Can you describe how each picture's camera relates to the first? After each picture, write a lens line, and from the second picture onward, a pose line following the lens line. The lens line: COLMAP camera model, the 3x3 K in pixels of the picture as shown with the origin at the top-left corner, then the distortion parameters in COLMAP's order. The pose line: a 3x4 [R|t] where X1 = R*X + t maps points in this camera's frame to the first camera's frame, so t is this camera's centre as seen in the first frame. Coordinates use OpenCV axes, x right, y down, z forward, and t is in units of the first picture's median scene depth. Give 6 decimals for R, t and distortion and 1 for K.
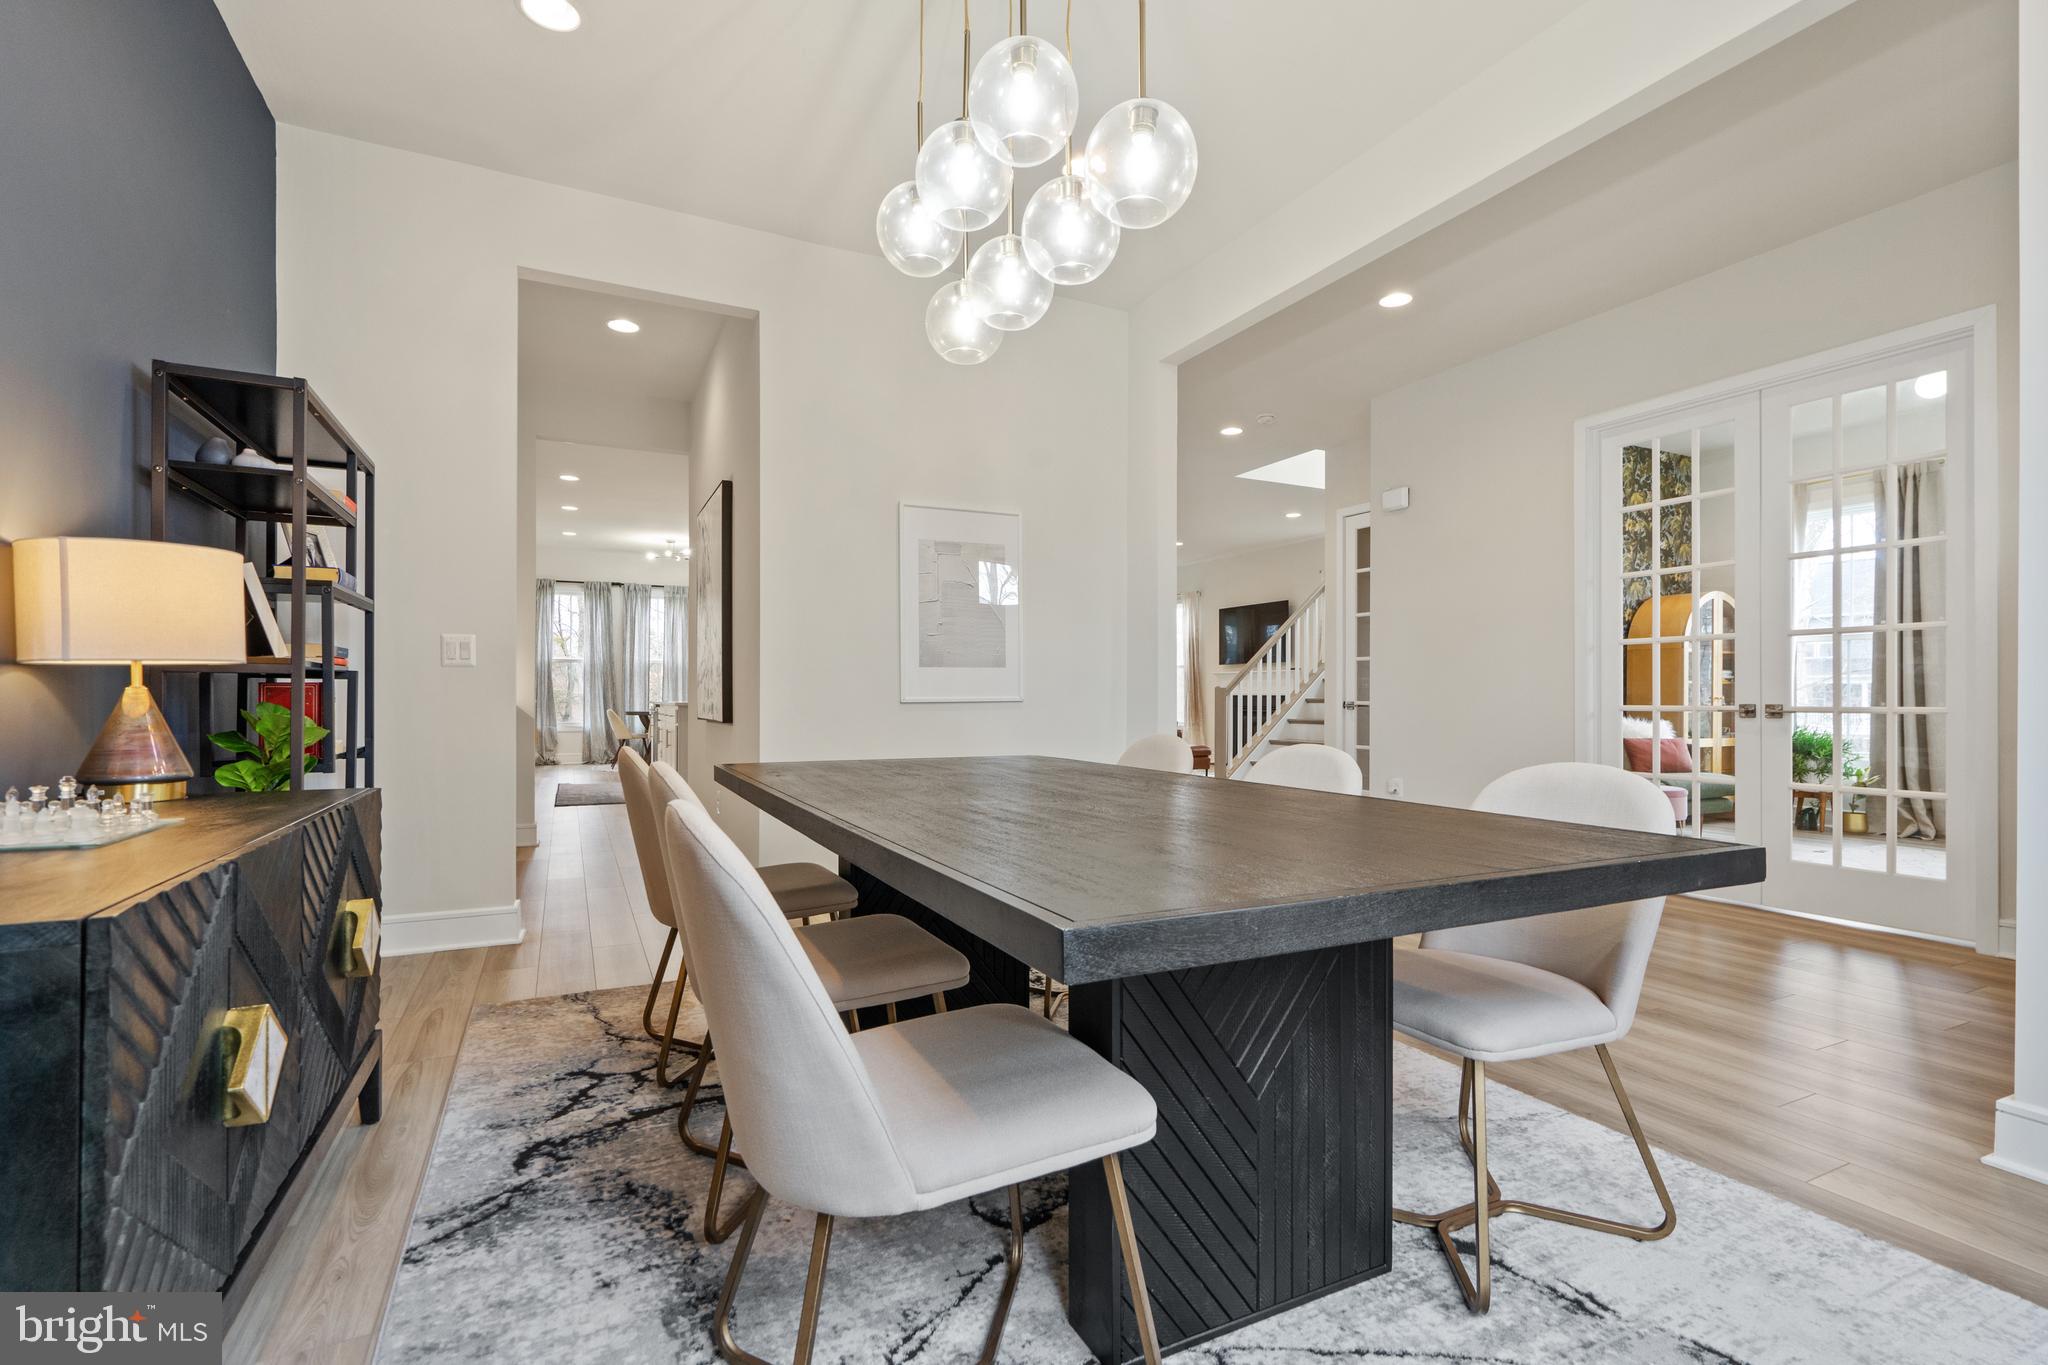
lens RADIAL K [[923.6, 0, 1013.5], [0, 923.6, 693.1], [0, 0, 1]] dist [0.000224, -0.000066]
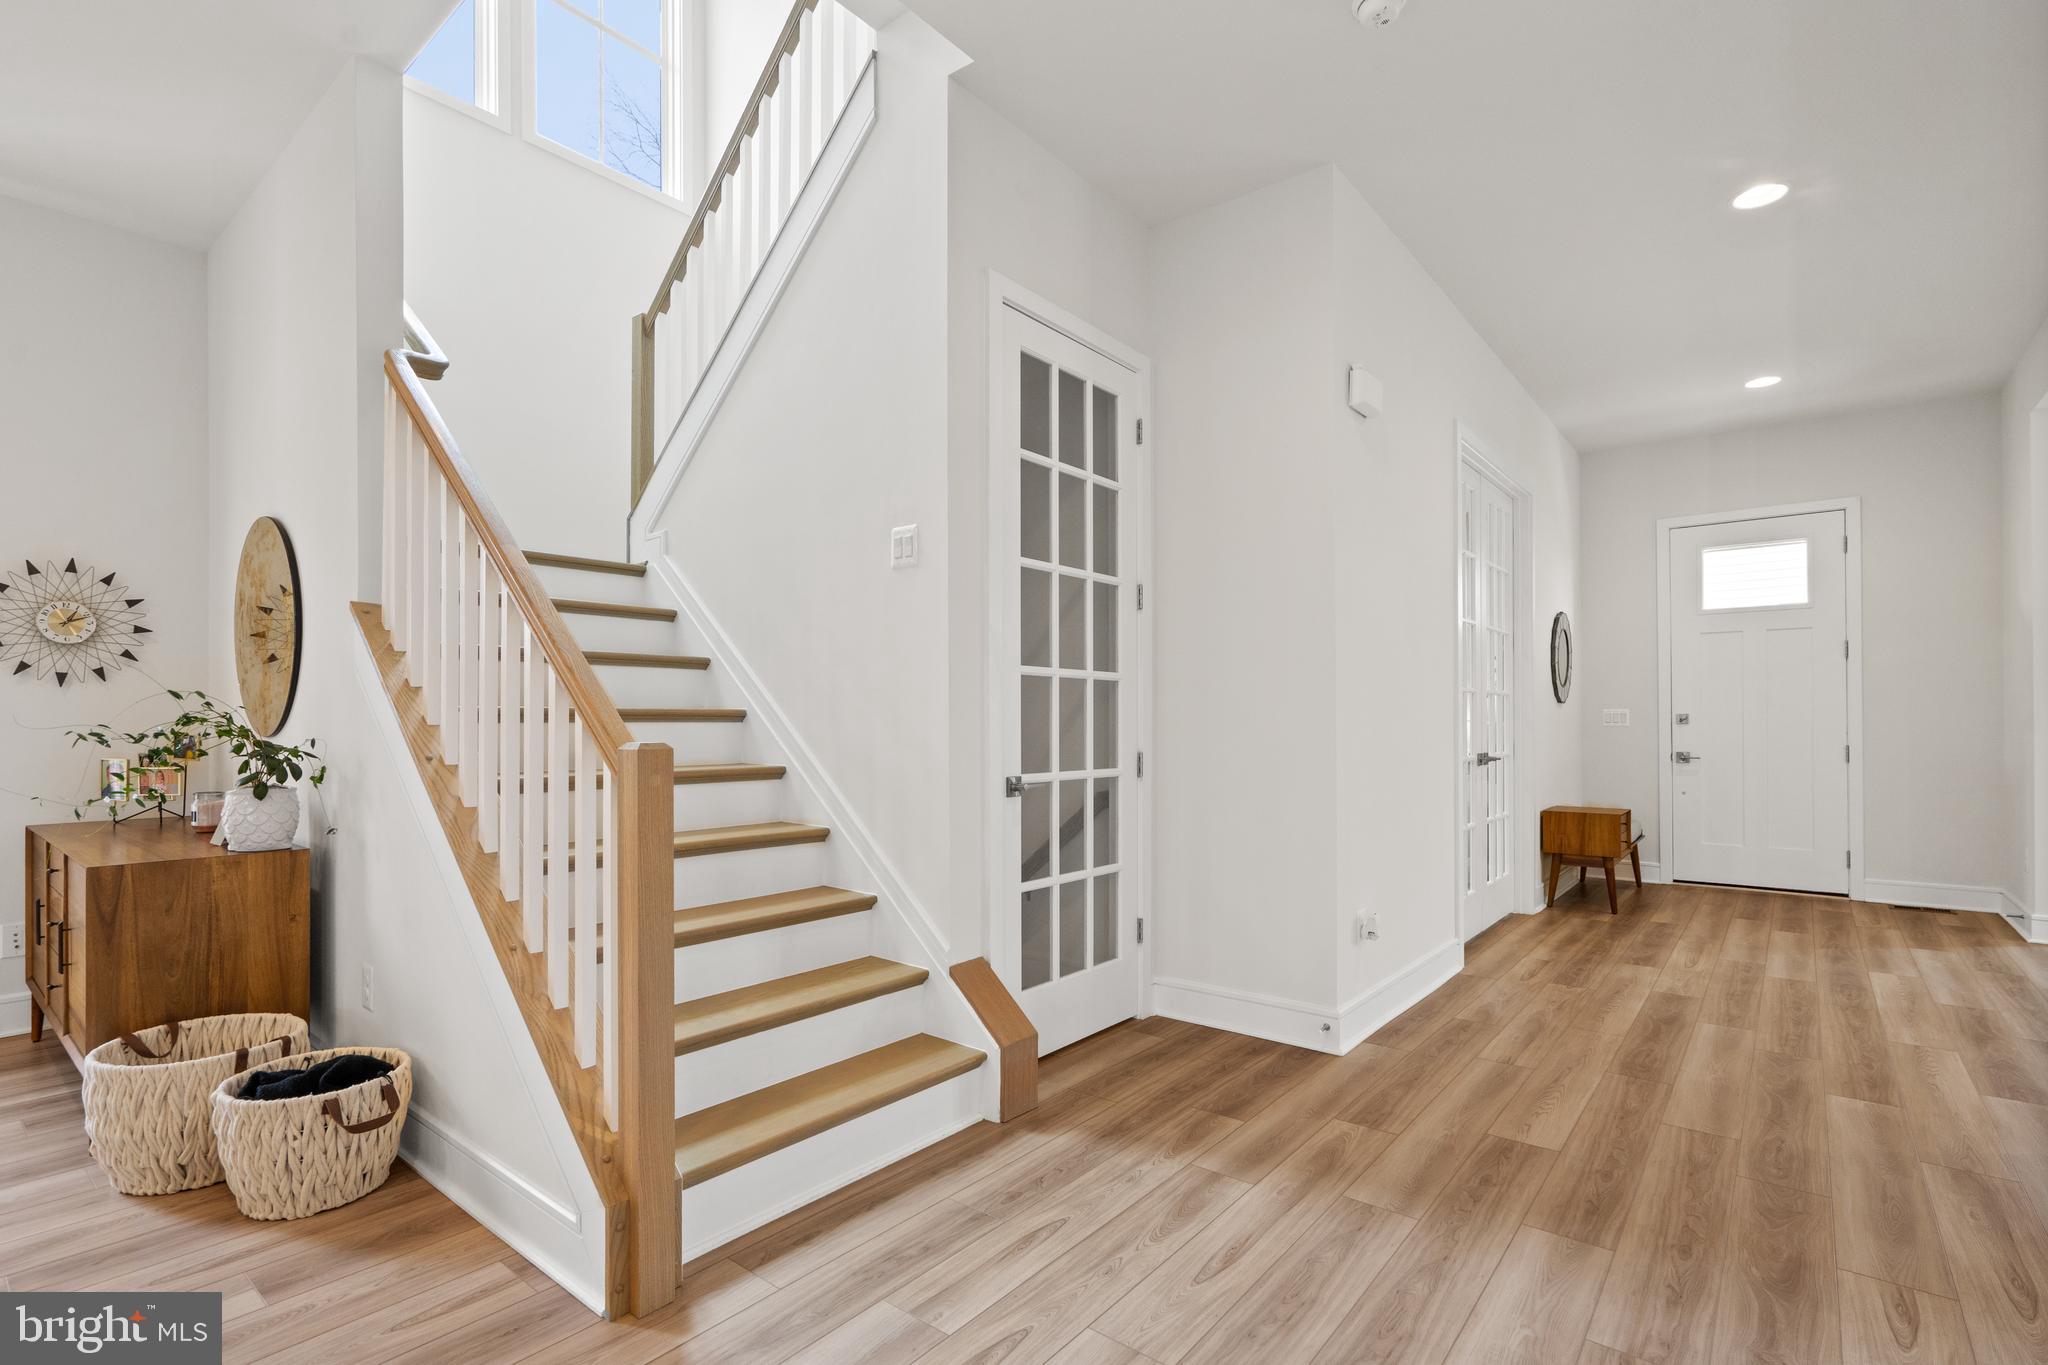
lens RADIAL K [[945.1, 0, 987.7], [0, 945.1, 723.9], [0, 0, 1]] dist [-0.001598, -0.000092]
pose [[-0.396488, -0.002378, 0.918037, 0.020436], [-0.006089, 0.999981, -0.000039, -0.032237], [-0.918020, -0.005605, -0.396495, 2.691430]]
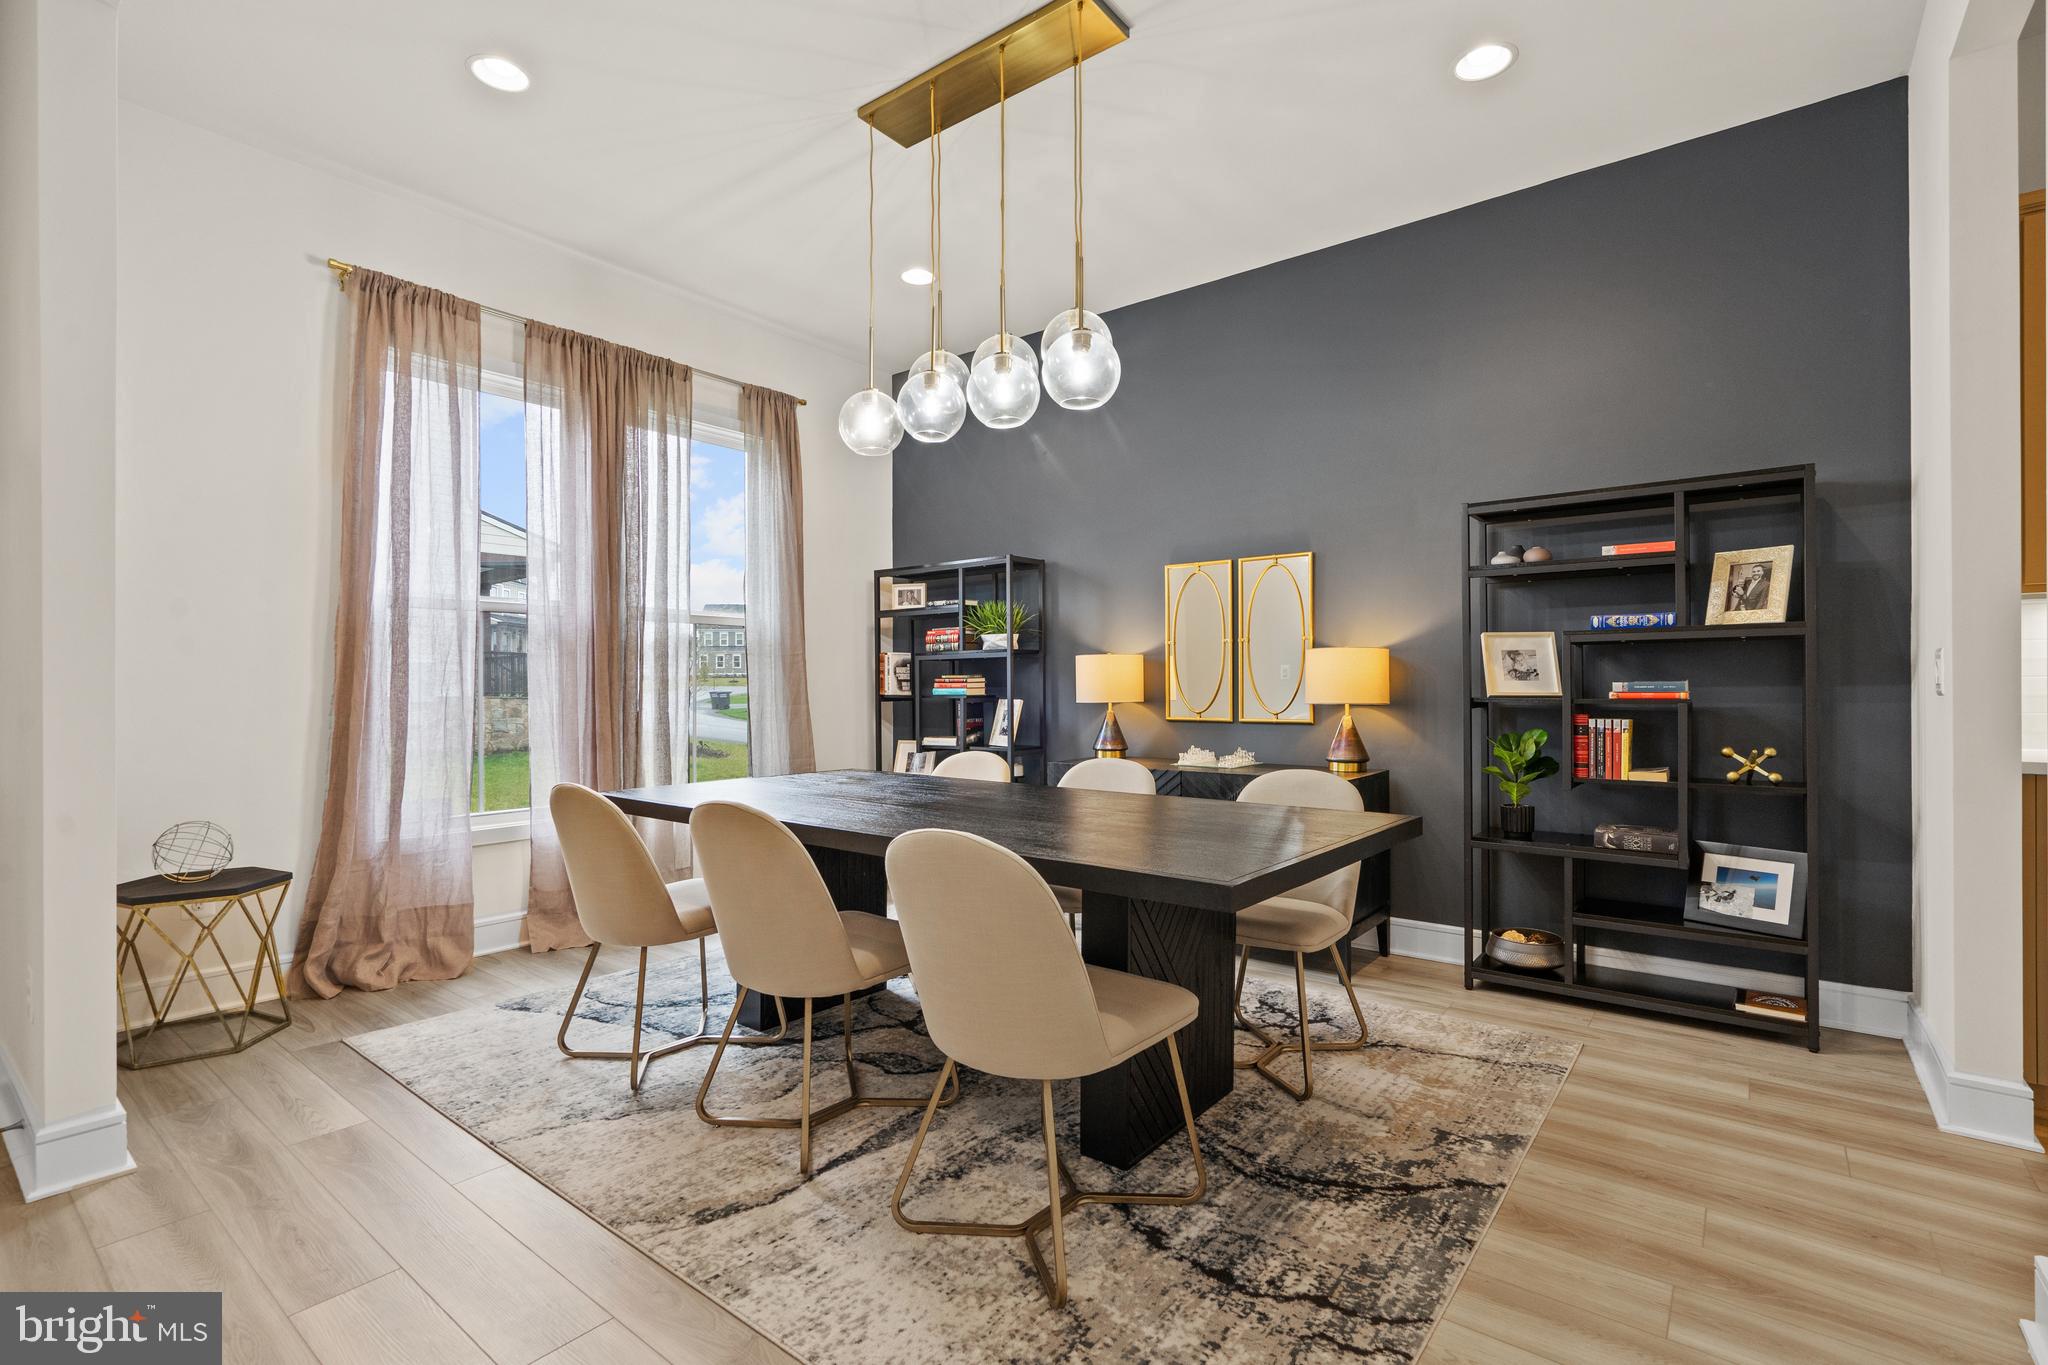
lens RADIAL K [[932.7, 0, 1031.5], [0, 932.7, 688.0], [0, 0, 1]] dist [-0.004361, -0.000451]
pose [[-0.897053, -0.000760, -0.441921, 0.355529], [0.001217, 0.999990, -0.004191, -0.036214], [0.441920, -0.004298, -0.897044, 1.496506]]
